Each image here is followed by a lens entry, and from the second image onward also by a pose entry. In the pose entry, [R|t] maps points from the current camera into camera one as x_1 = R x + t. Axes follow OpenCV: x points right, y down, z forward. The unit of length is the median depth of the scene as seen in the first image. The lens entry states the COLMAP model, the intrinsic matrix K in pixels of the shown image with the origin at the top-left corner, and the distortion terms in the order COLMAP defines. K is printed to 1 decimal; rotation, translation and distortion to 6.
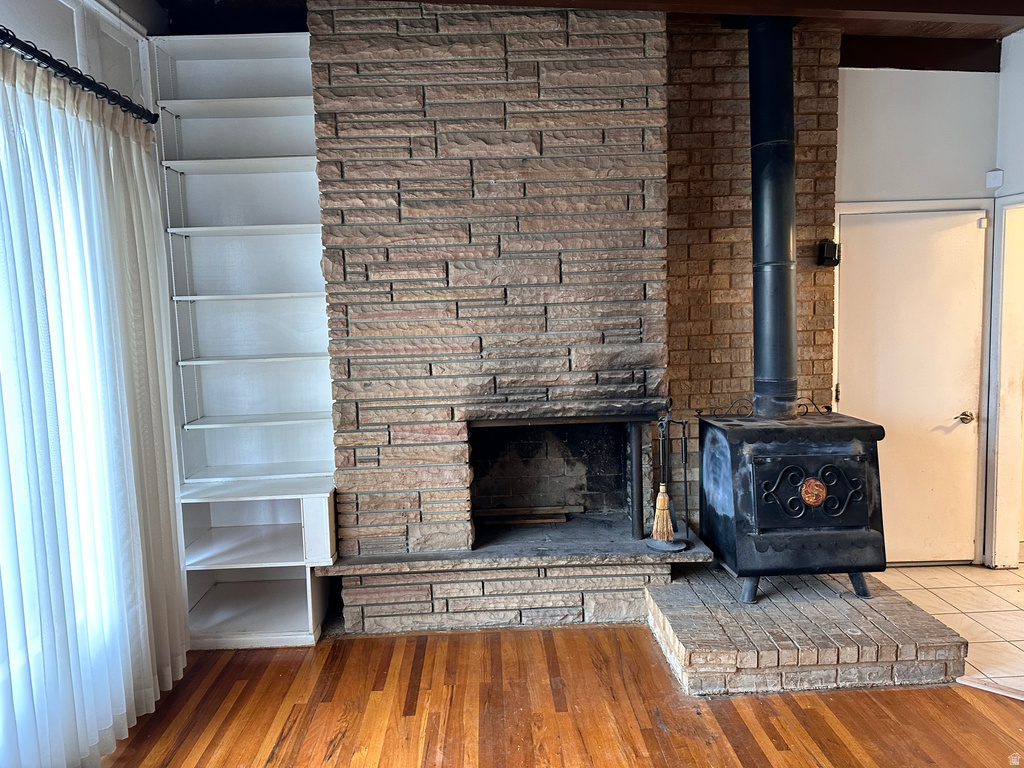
lens RADIAL K [[724.5, 0, 511.3], [0, 724.5, 374.3], [0, 0, 1]] dist [0.097372, -0.147067]
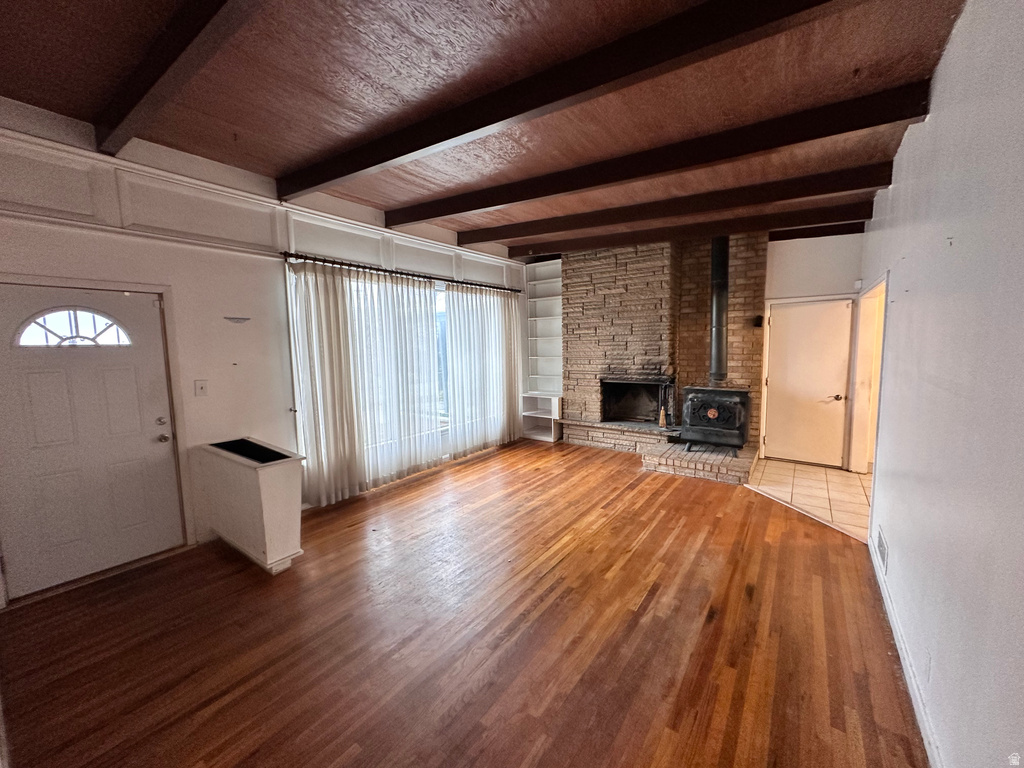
lens RADIAL K [[407.2, 0, 512.0], [0, 407.2, 384.0], [0, 0, 1]] dist [-0.004086, 0.000144]
pose [[0.787450, 0.075885, -0.611689, 0.699841], [-0.063891, 0.997096, 0.041450, 0.036801], [0.613058, 0.006441, 0.790012, -0.588606]]
